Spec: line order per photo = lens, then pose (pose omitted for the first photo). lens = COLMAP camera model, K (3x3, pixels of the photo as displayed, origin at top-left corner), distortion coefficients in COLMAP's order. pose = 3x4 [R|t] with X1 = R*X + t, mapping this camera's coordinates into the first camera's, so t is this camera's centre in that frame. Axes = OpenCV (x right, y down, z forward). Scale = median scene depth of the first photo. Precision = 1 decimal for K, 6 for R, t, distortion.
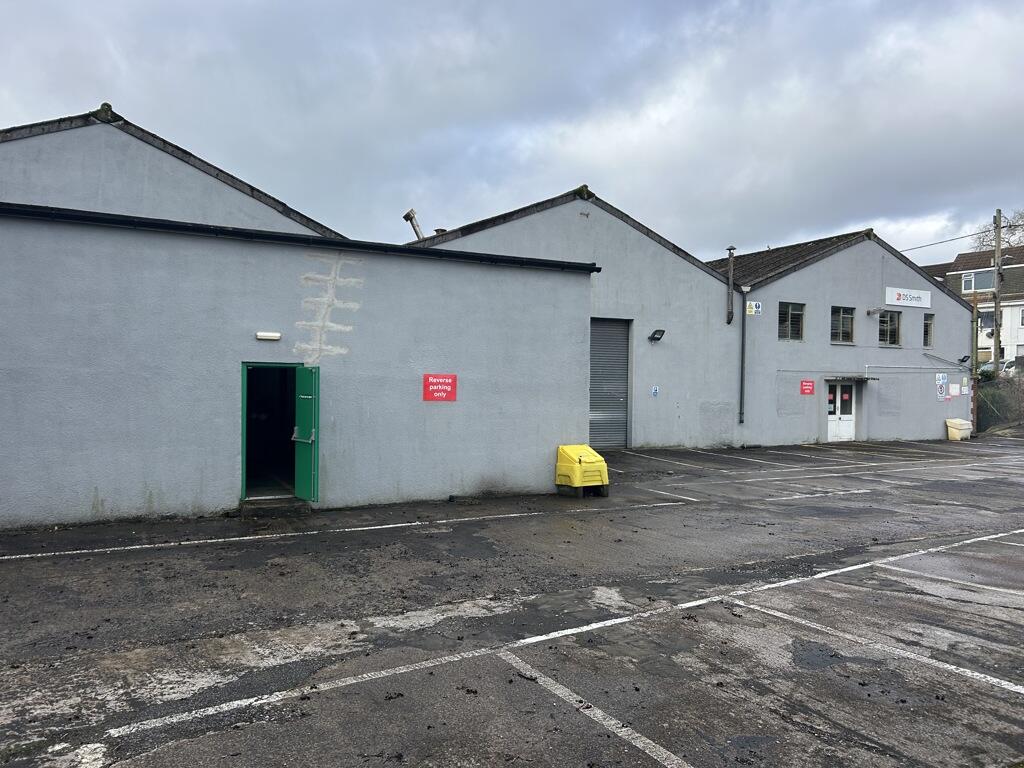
lens RADIAL K [[769.3, 0, 520.4], [0, 769.3, 393.1], [0, 0, 1]] dist [0.045891, -0.040392]
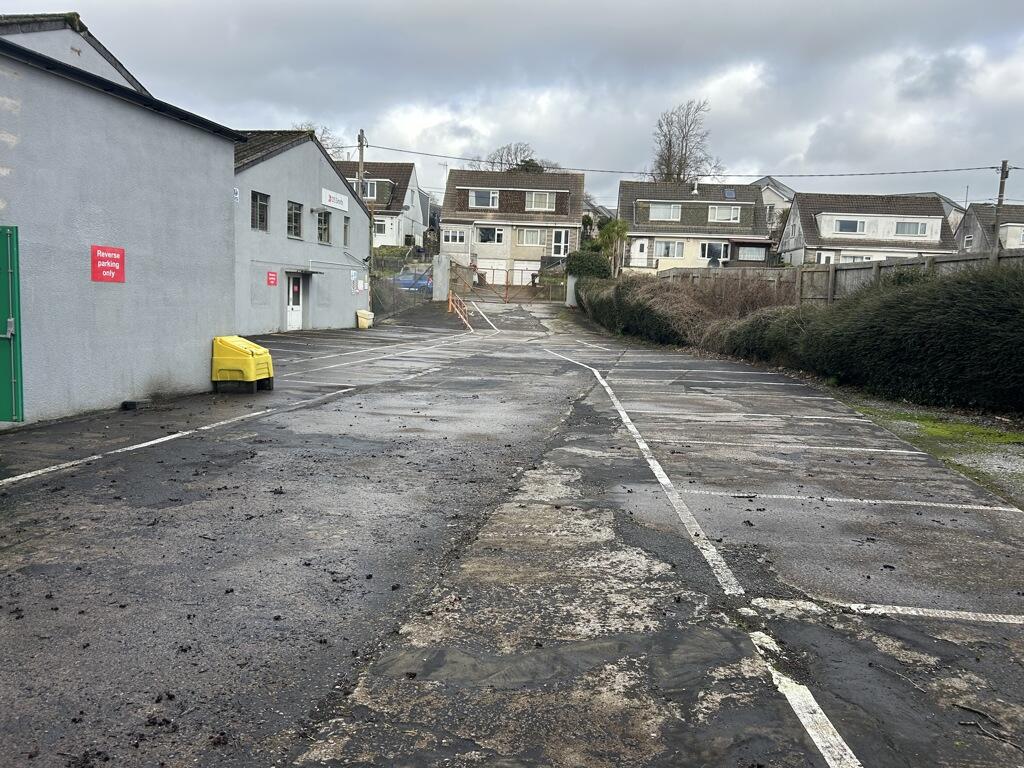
lens RADIAL K [[769.3, 0, 522.9], [0, 769.3, 379.2], [0, 0, 1]] dist [0.045891, -0.040392]
pose [[0.628571, -0.069637, 0.774629, -0.435765], [-0.023187, 0.993863, 0.108161, 0.012693], [-0.777407, -0.085948, 0.623099, 0.173899]]
